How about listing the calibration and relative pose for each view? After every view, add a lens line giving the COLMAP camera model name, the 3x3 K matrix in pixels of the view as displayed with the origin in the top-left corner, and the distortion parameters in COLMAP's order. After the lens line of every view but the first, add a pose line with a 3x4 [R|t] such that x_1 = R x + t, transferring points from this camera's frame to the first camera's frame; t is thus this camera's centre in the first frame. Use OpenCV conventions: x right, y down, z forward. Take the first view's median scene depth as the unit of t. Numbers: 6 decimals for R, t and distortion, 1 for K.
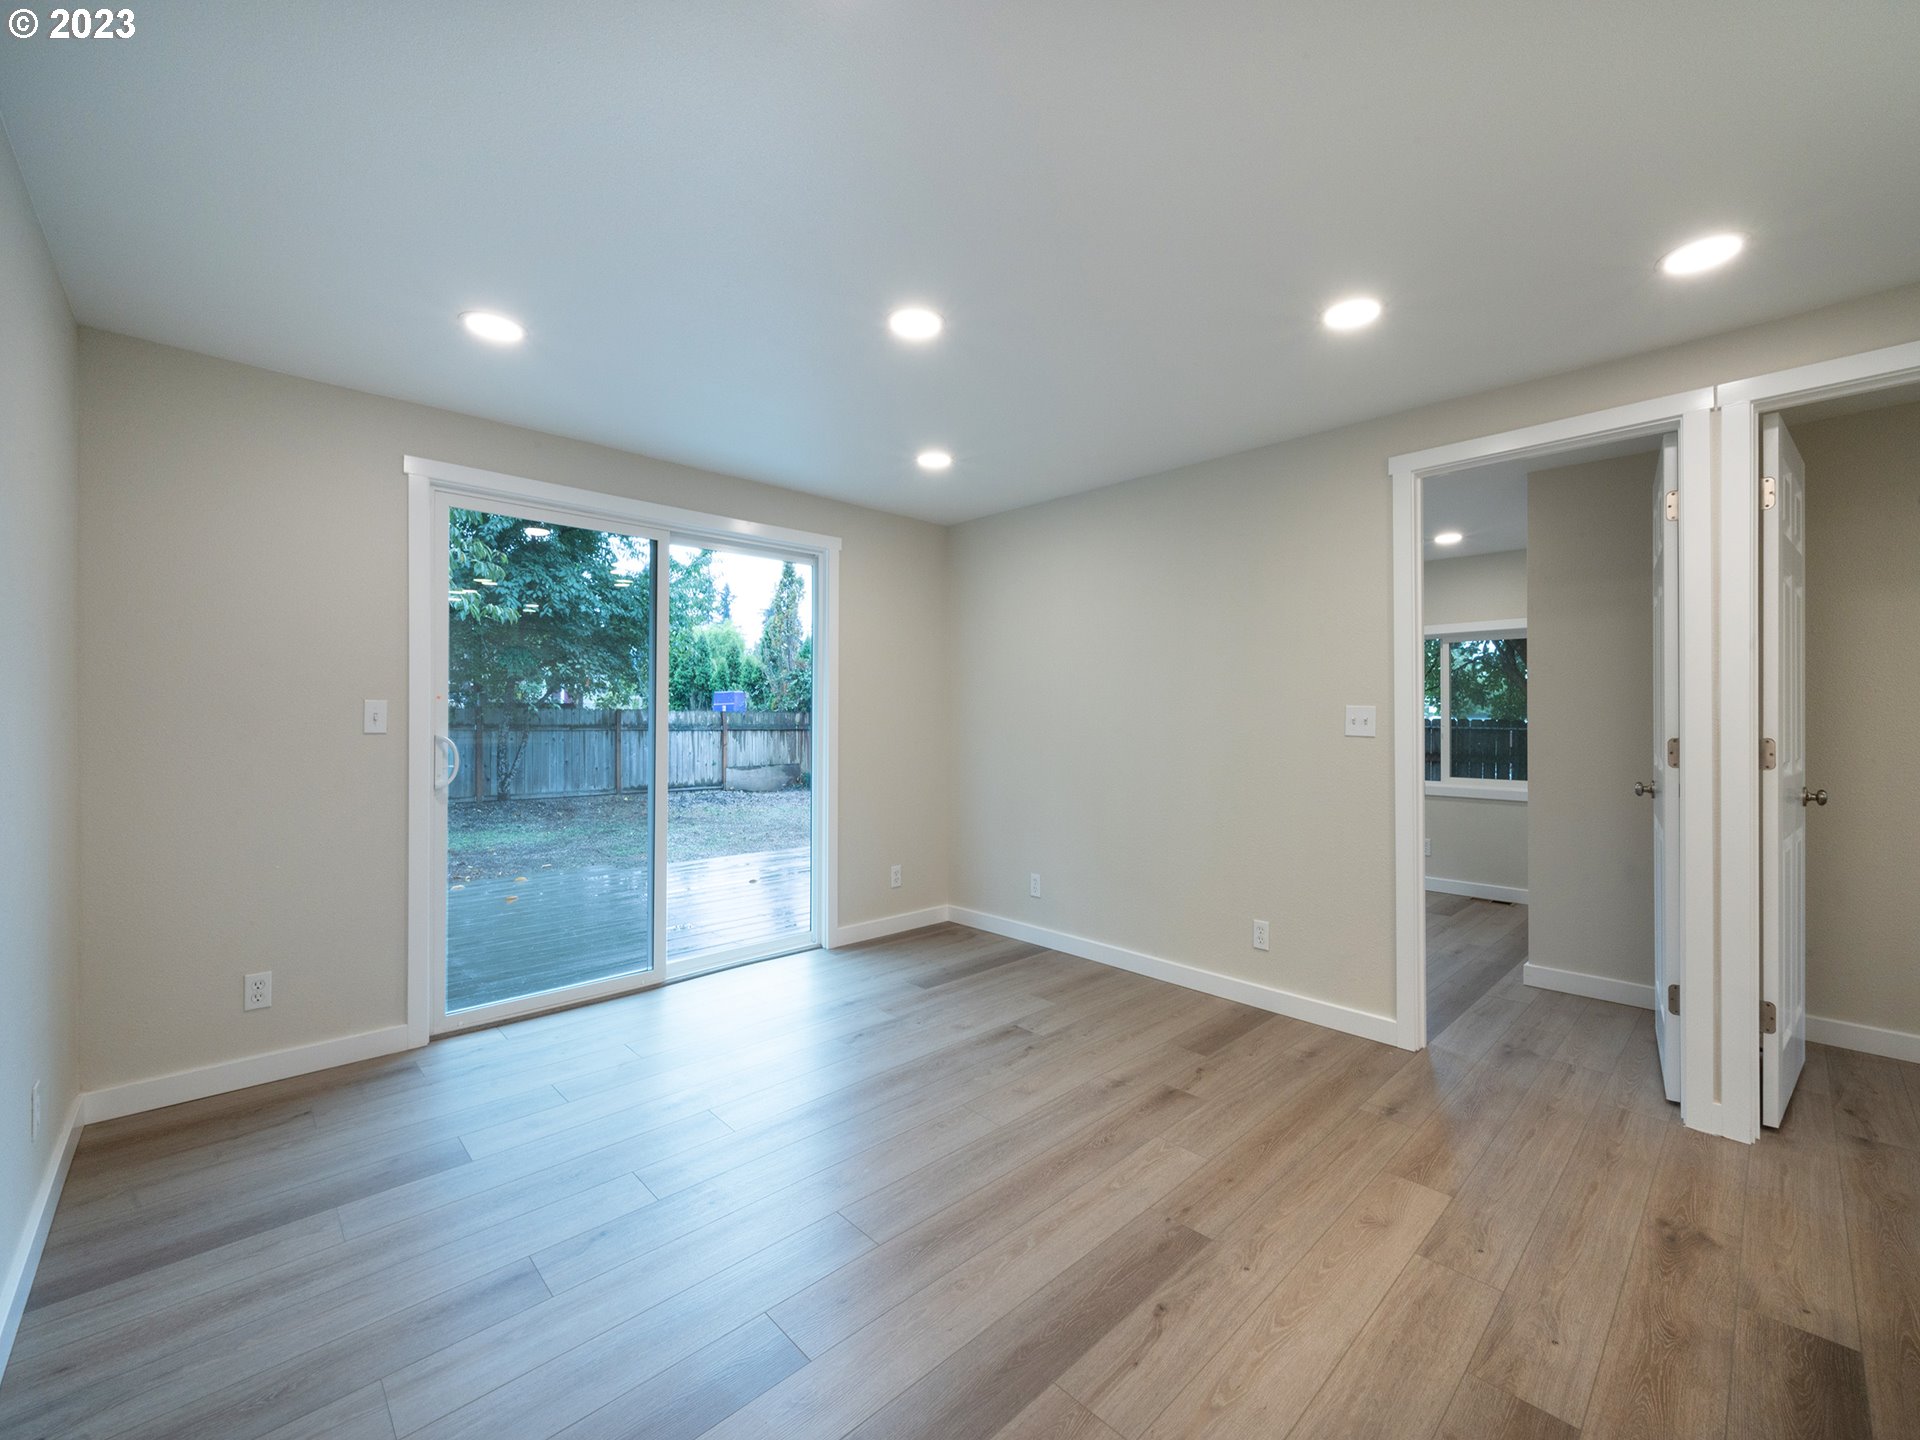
lens RADIAL K [[786.0, 0, 973.0], [0, 786.0, 716.1], [0, 0, 1]] dist [-0.004383, 0.000926]
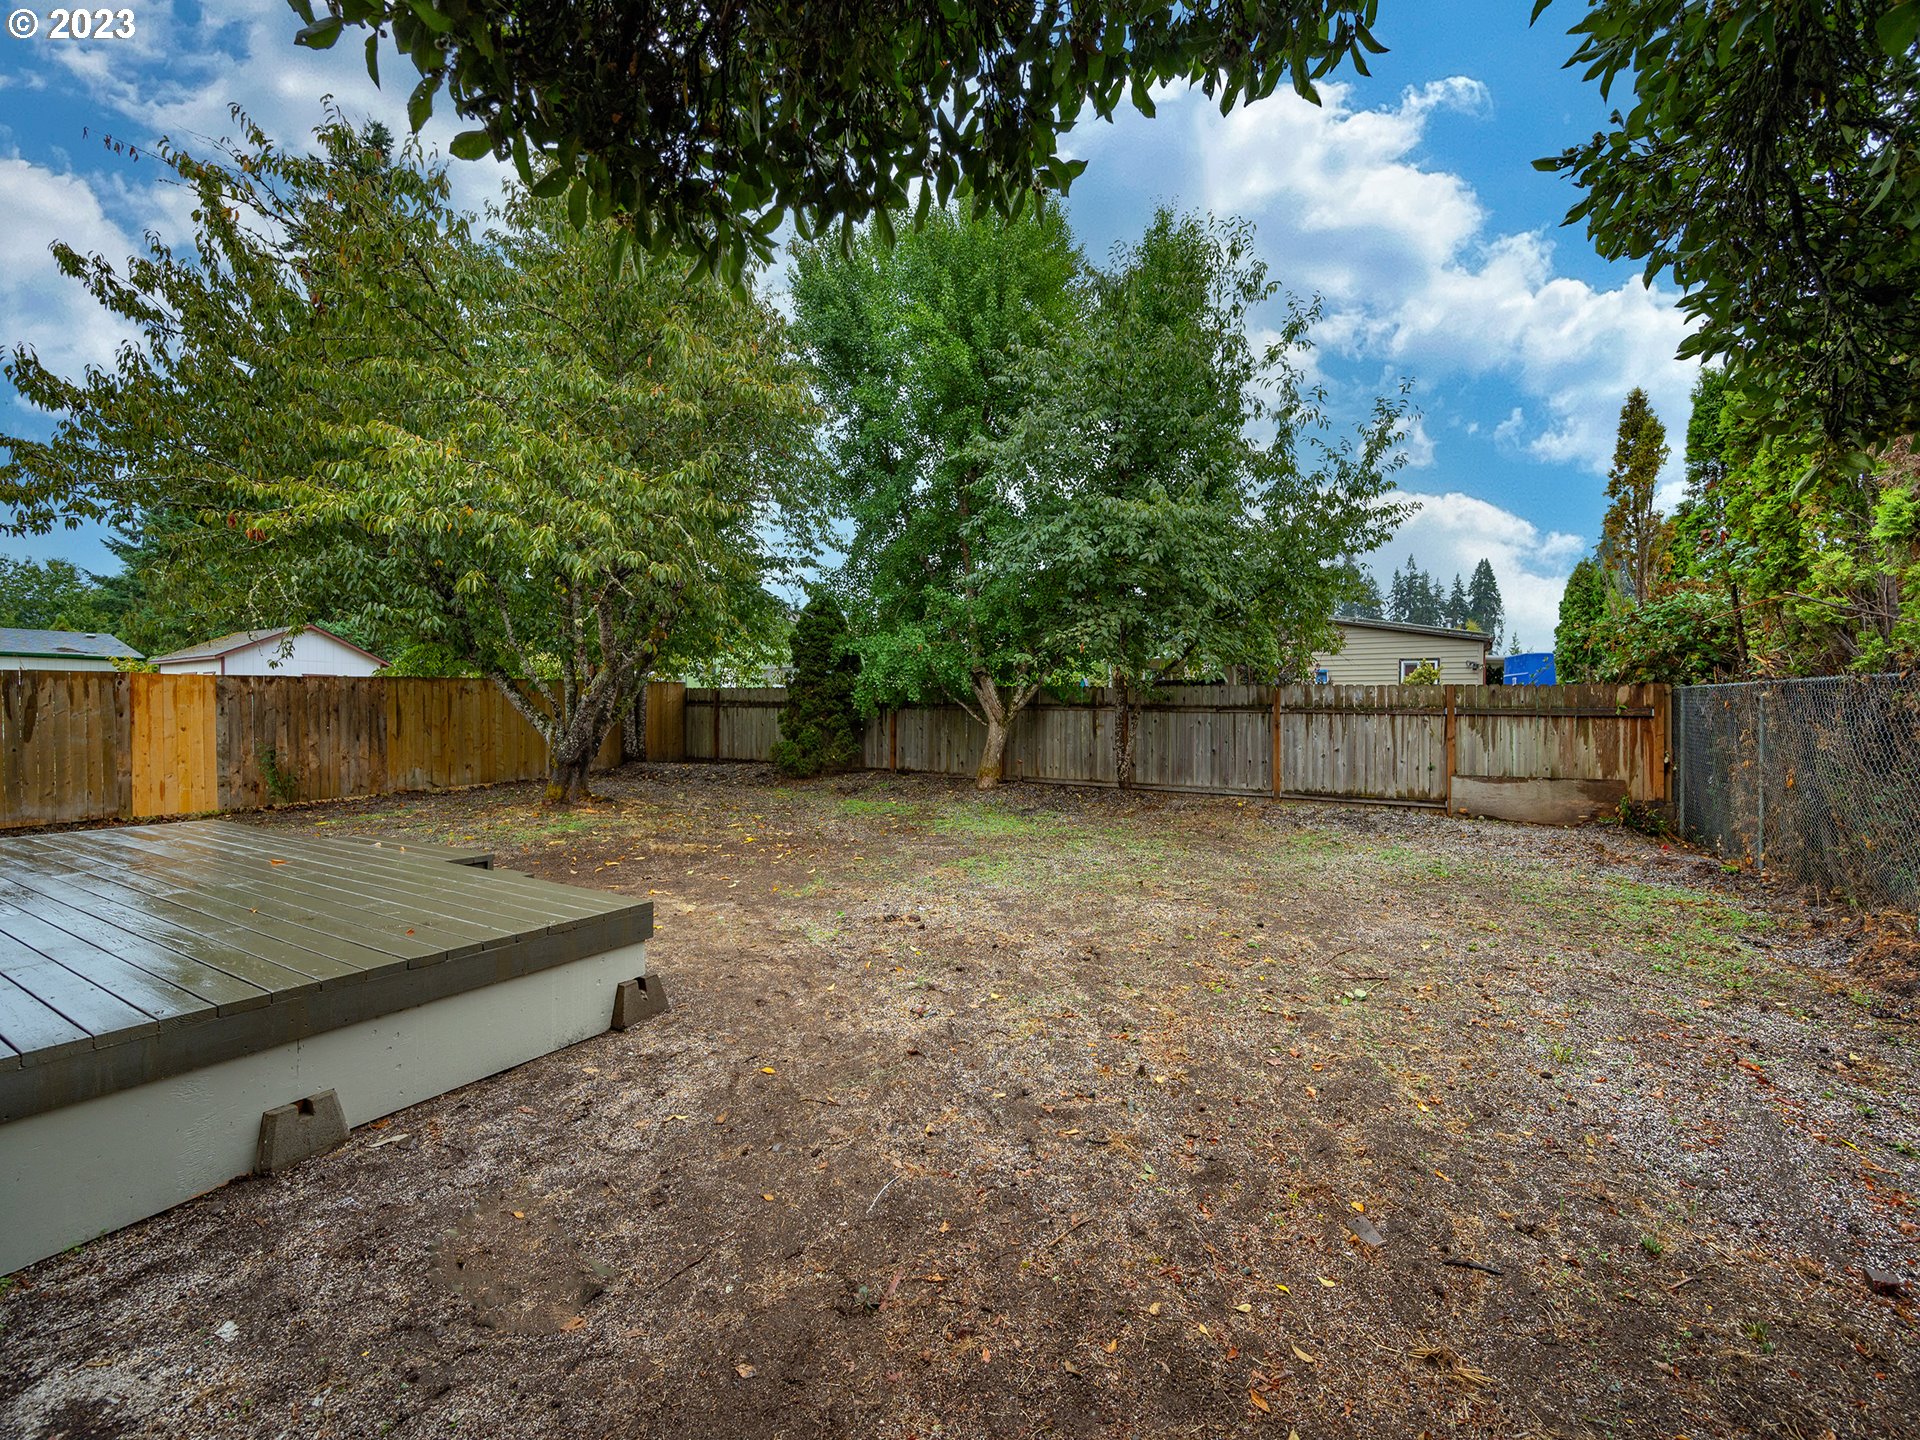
lens RADIAL K [[786.0, 0, 968.1], [0, 786.0, 709.7], [0, 0, 1]] dist [-0.004383, 0.000926]
pose [[0.271728, -0.001681, -0.962373, 0.743108], [0.000668, 0.999999, -0.001558, 0.060530], [0.962374, -0.000220, 0.271728, 1.958368]]
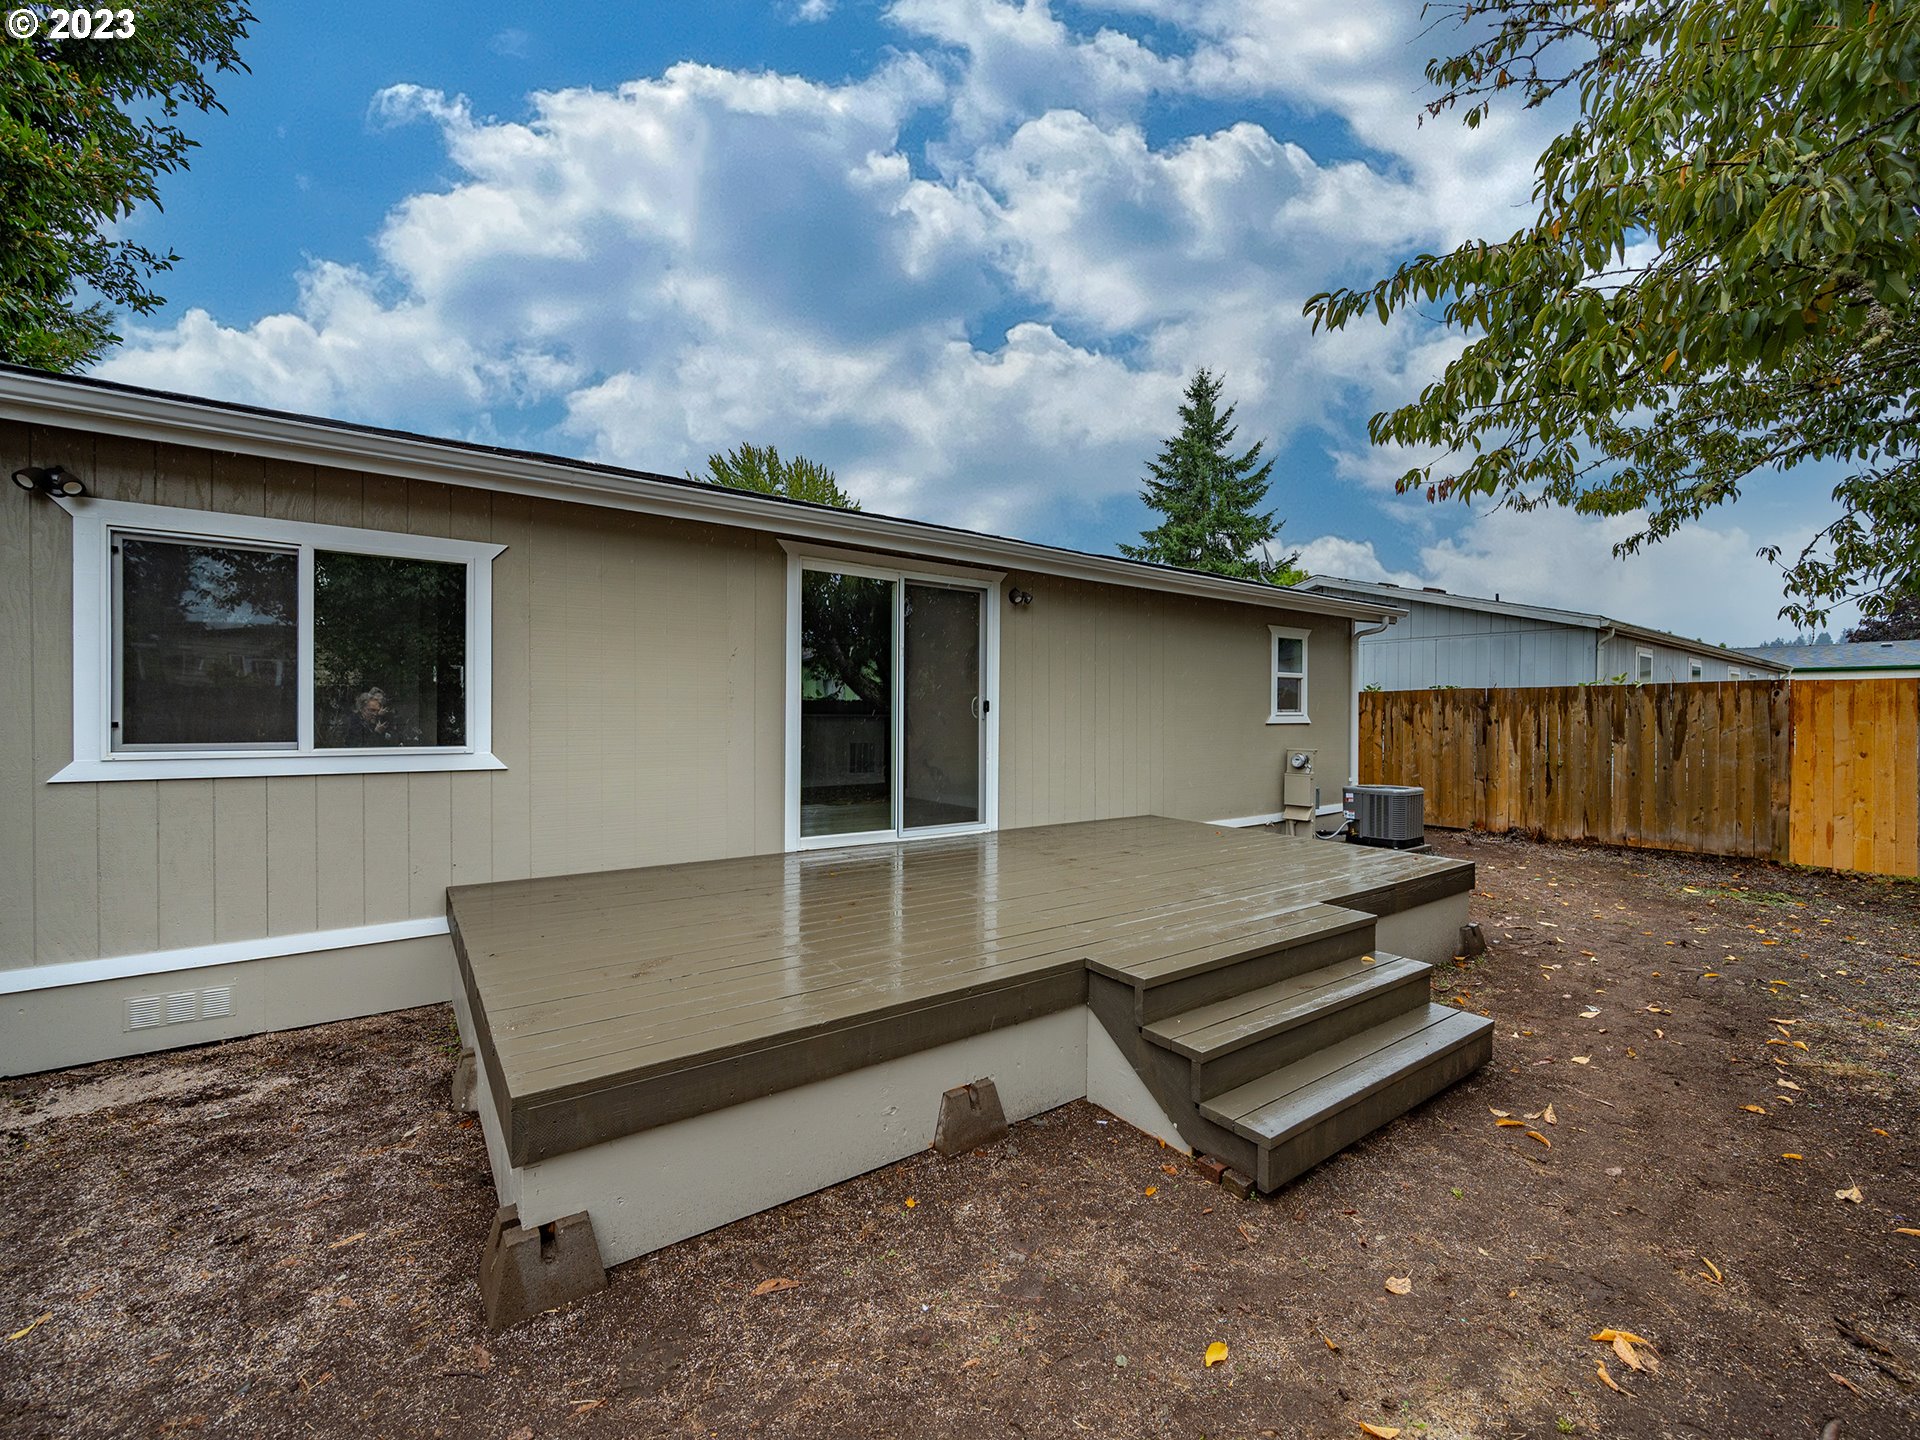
lens RADIAL K [[786.0, 0, 966.9], [0, 786.0, 709.7], [0, 0, 1]] dist [-0.004383, 0.000926]
pose [[-0.992322, -0.014053, 0.122881, -0.657136], [-0.014740, 0.999880, -0.004685, 0.050070], [-0.122800, -0.006461, -0.992410, 2.307277]]
